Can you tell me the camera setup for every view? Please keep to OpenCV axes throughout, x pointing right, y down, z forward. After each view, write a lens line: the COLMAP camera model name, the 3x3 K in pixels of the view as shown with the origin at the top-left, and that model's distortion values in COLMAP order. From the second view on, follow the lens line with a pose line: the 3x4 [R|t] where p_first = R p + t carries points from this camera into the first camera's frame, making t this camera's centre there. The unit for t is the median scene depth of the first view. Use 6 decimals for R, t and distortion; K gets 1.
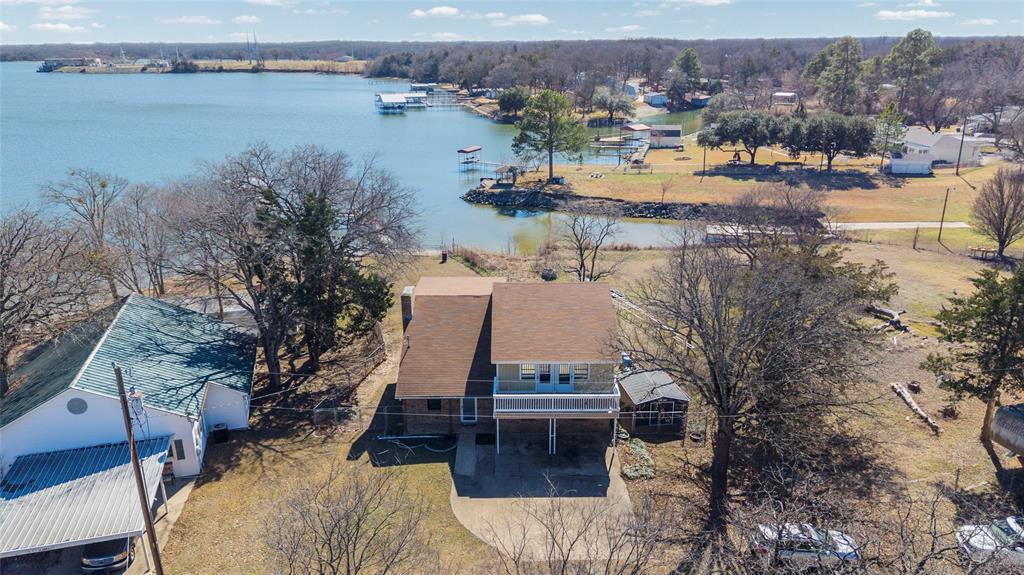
lens RADIAL K [[761.2, 0, 512.0], [0, 761.2, 287.5], [0, 0, 1]] dist [0.105408, 0.001754]
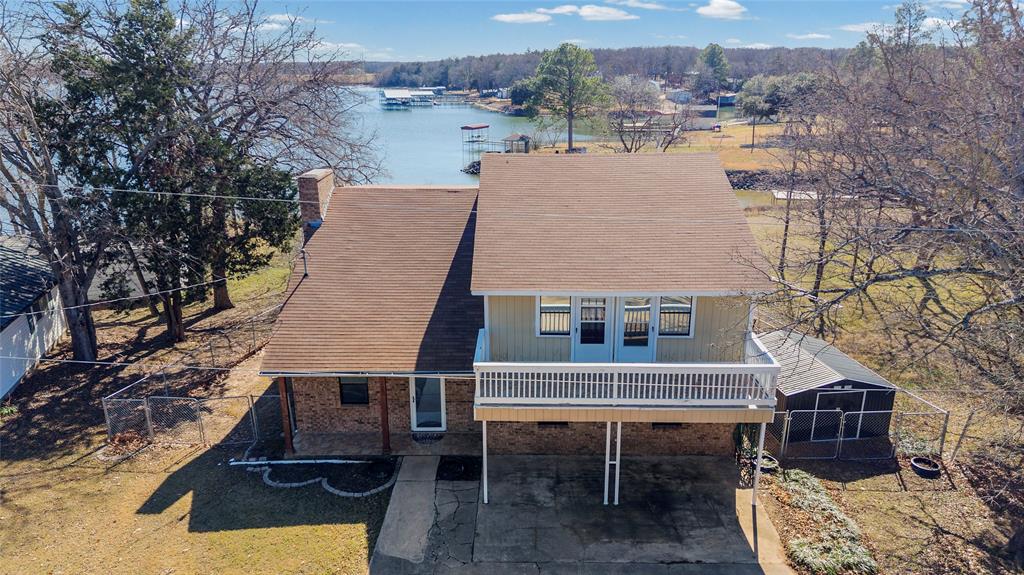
lens RADIAL K [[740.7, 0, 512.0], [0, 740.7, 287.5], [0, 0, 1]] dist [0.017299, 0.002215]
pose [[0.999855, 0.006041, -0.015898, 0.002544], [-0.006624, 0.999297, -0.036906, 0.106424], [0.015664, 0.037005, 0.999192, 0.552617]]
